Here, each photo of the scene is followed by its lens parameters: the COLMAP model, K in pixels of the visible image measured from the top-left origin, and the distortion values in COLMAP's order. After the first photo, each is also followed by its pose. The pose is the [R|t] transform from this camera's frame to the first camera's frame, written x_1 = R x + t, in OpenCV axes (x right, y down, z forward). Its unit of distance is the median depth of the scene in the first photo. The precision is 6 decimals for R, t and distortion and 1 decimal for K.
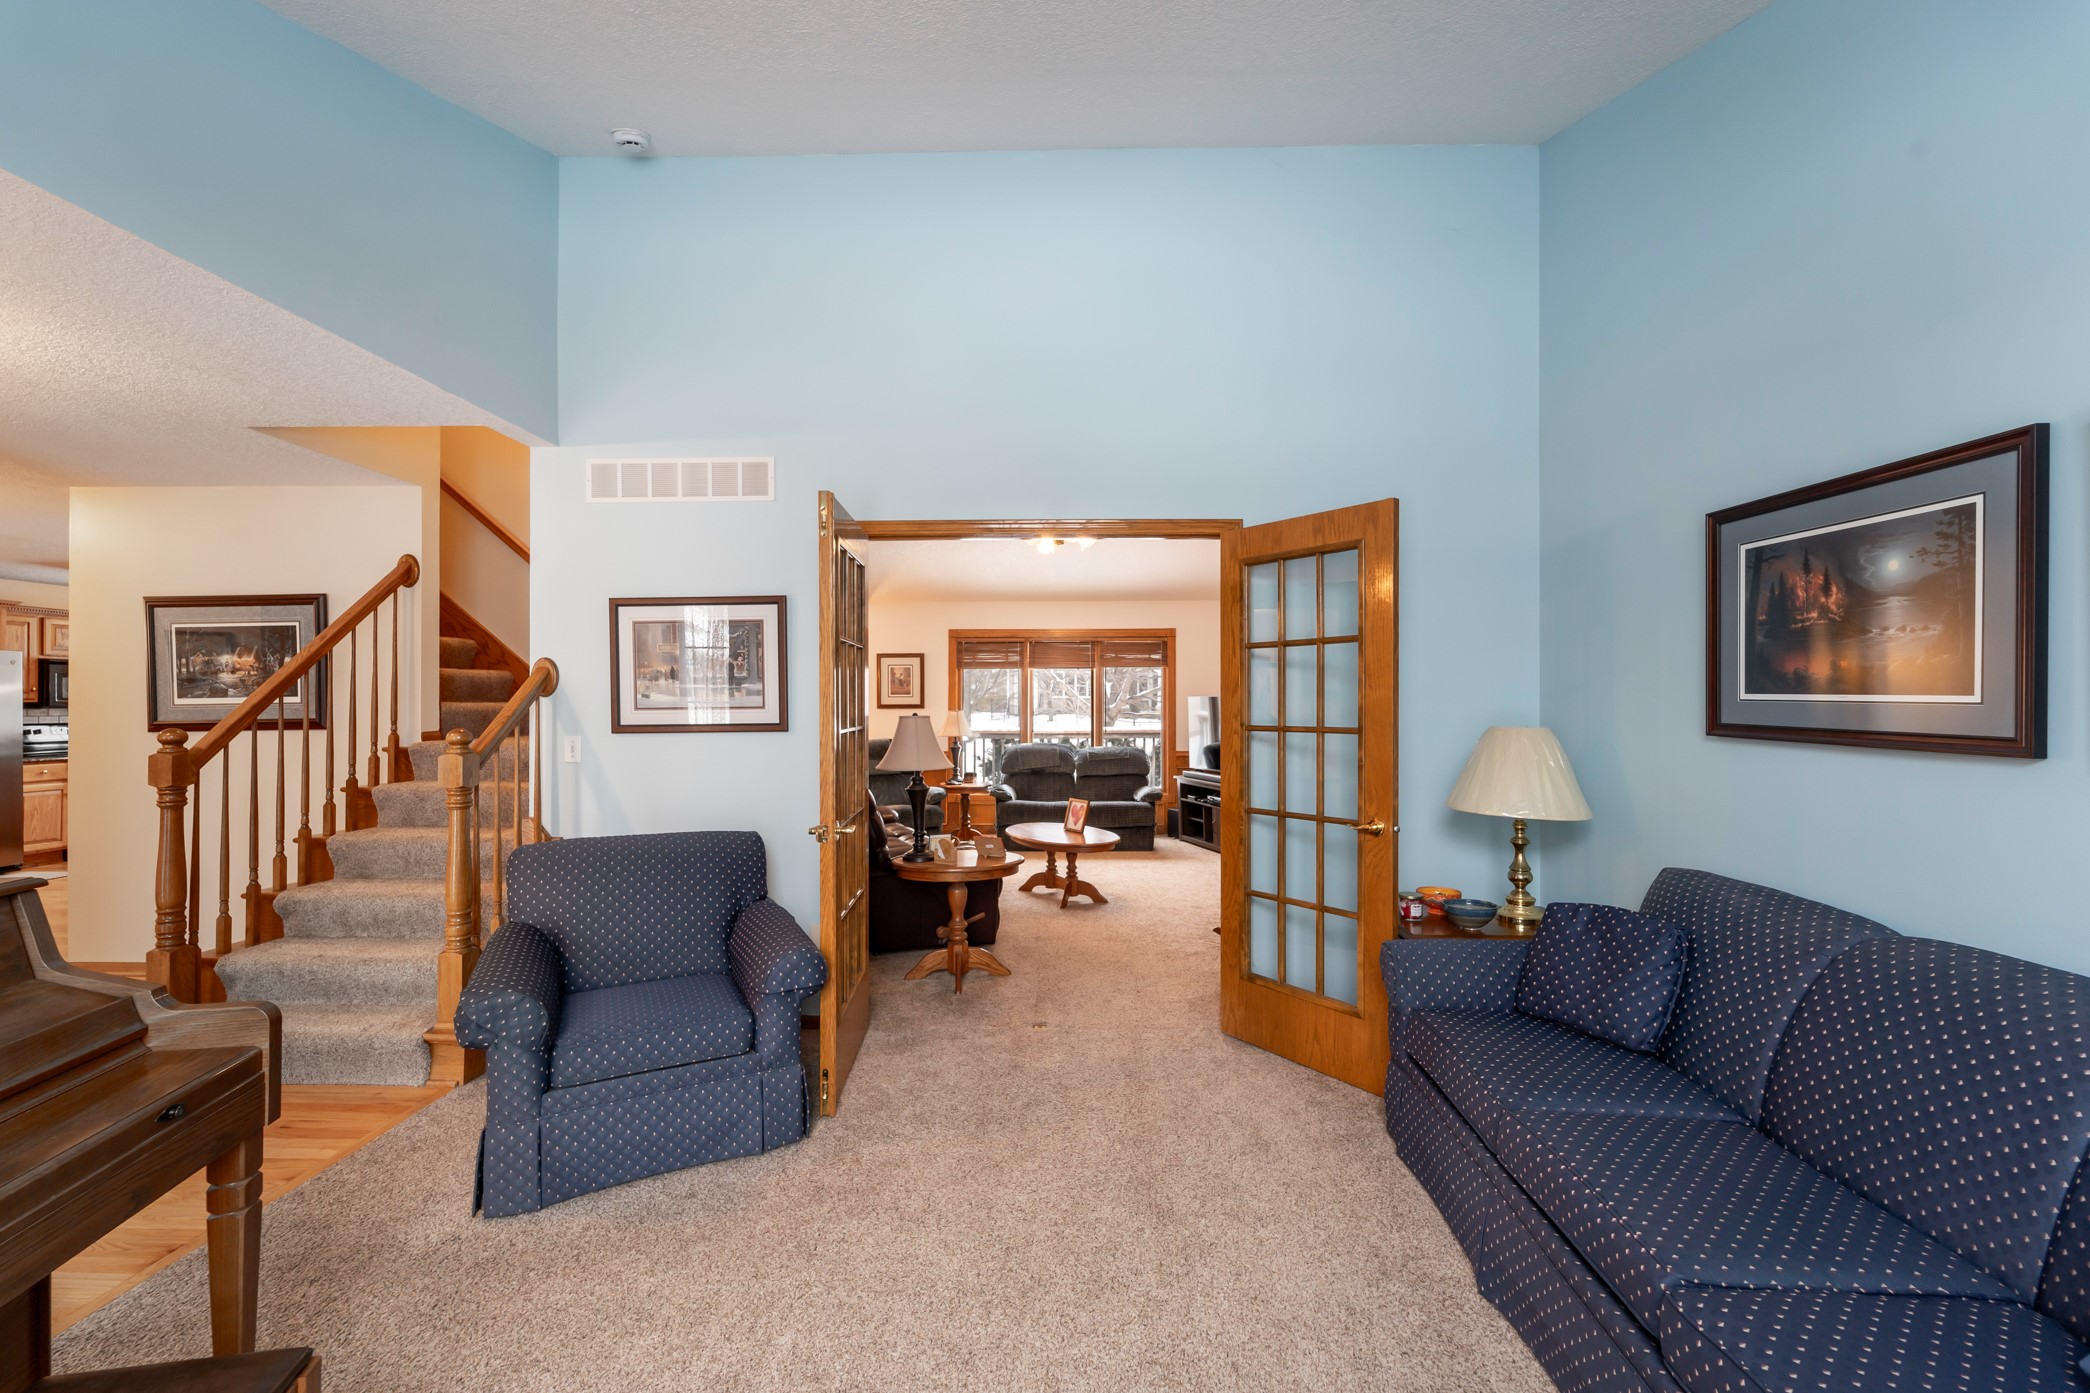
lens RADIAL K [[880.1, 0, 1053.8], [0, 880.1, 704.9], [0, 0, 1]] dist [0.001208, 0.000145]
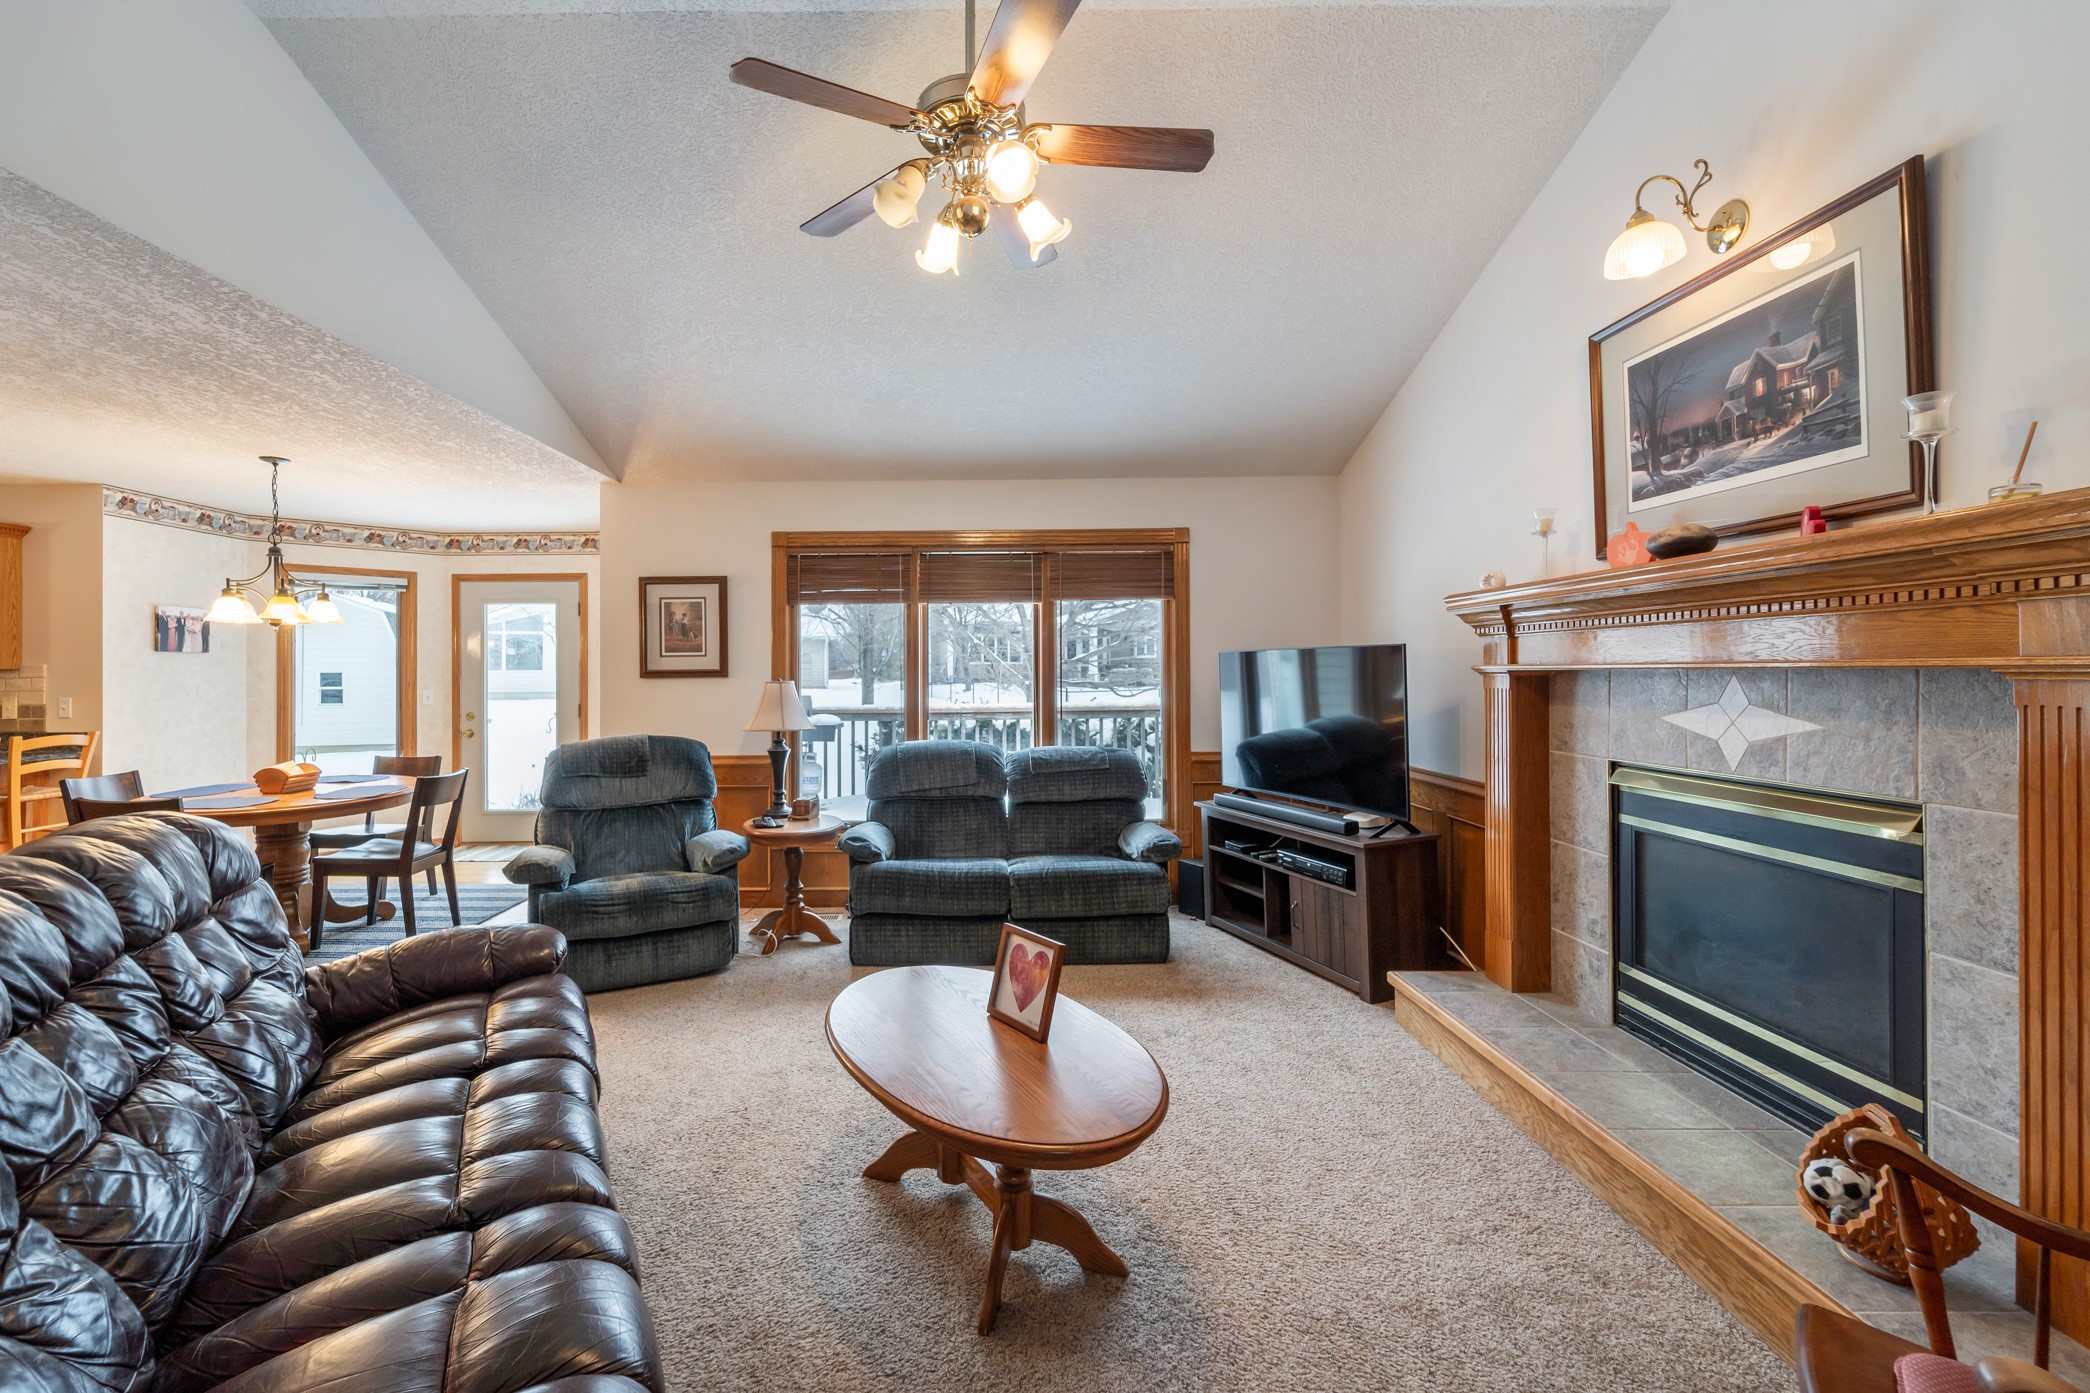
lens RADIAL K [[879.9, 0, 986.7], [0, 879.9, 664.0], [0, 0, 1]] dist [0.001901, -0.000074]
pose [[0.999822, -0.006222, 0.017813, 0.003530], [0.006375, 0.999943, -0.008569, 0.001779], [-0.017759, 0.008681, 0.999805, 0.469475]]
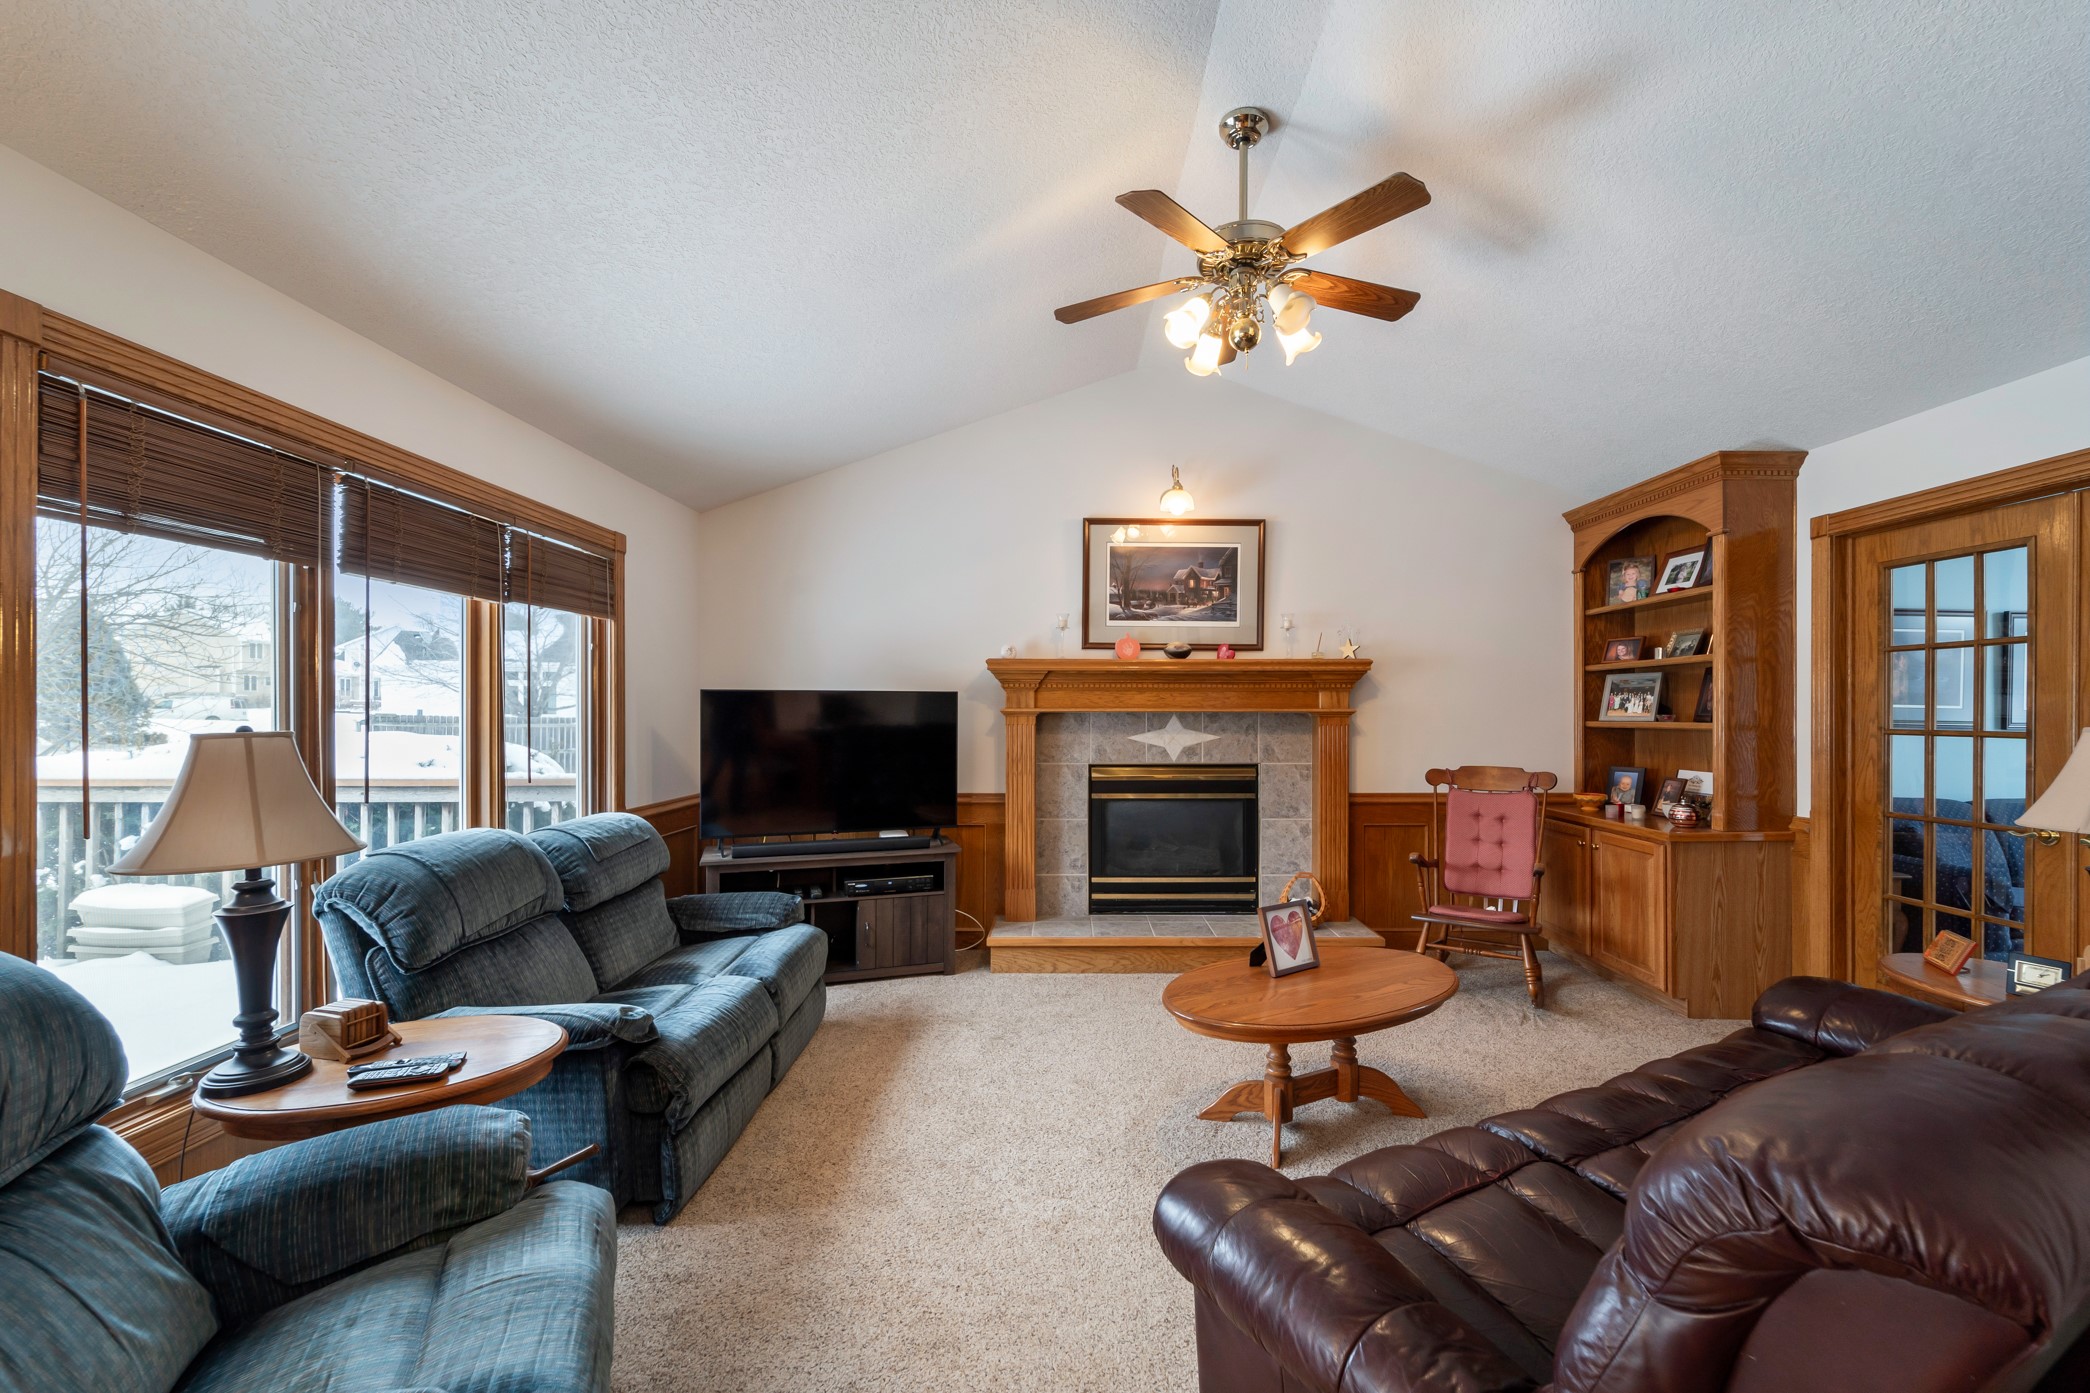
lens RADIAL K [[880.1, 0, 1053.8], [0, 880.1, 704.9], [0, 0, 1]] dist [0.001208, 0.000145]
pose [[-0.018183, 0.007521, 0.999806, -0.321847], [-0.001151, 0.999971, -0.007543, 0.002169], [-0.999834, -0.001288, -0.018174, 0.815372]]
